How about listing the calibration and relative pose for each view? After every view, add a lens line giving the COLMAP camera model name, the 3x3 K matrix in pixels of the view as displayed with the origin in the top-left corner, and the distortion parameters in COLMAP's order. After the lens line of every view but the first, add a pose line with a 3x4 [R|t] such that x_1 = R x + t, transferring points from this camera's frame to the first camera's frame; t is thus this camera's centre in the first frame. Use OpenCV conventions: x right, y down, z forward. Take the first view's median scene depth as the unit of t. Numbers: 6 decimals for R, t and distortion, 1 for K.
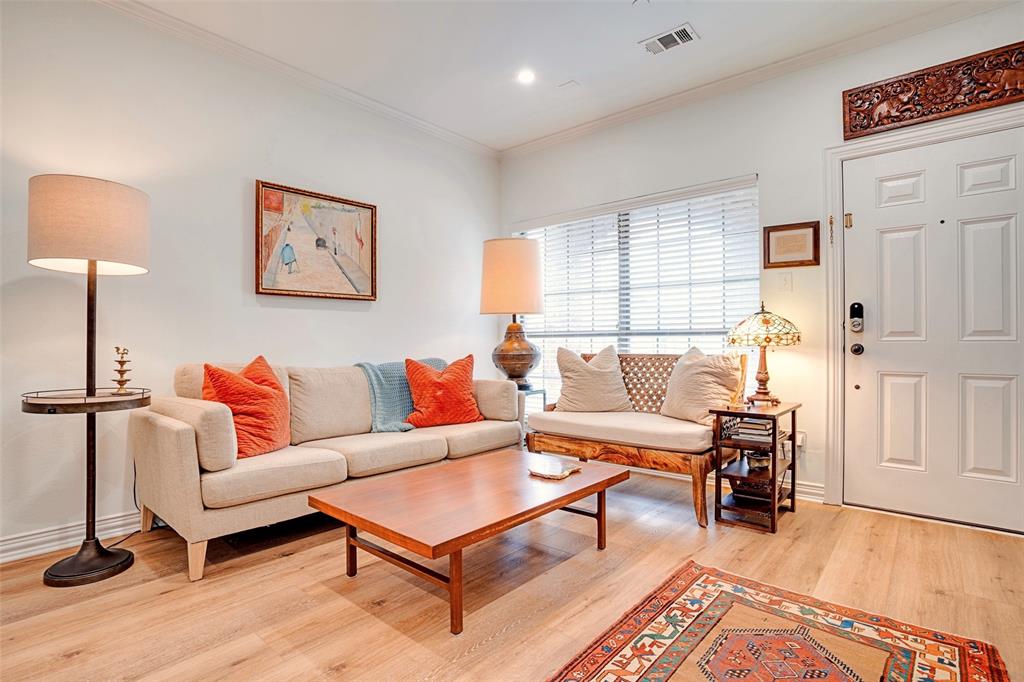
lens RADIAL K [[519.5, 0, 512.2], [0, 519.5, 341.7], [0, 0, 1]] dist [-0.018591, 0.004655]
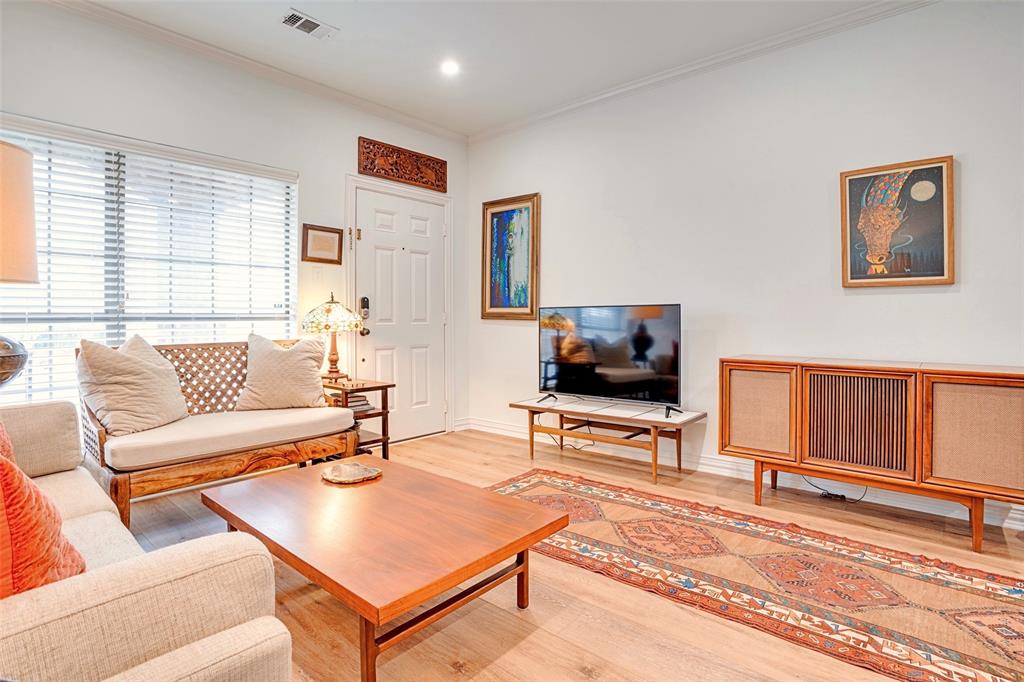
lens RADIAL K [[519.5, 0, 527.6], [0, 519.5, 319.7], [0, 0, 1]] dist [-0.018591, 0.004655]
pose [[-0.001440, 0.002304, 0.999996, -0.671373], [0.004582, 0.999987, -0.002297, -0.011918], [-0.999988, 0.004578, -0.001450, 0.566687]]
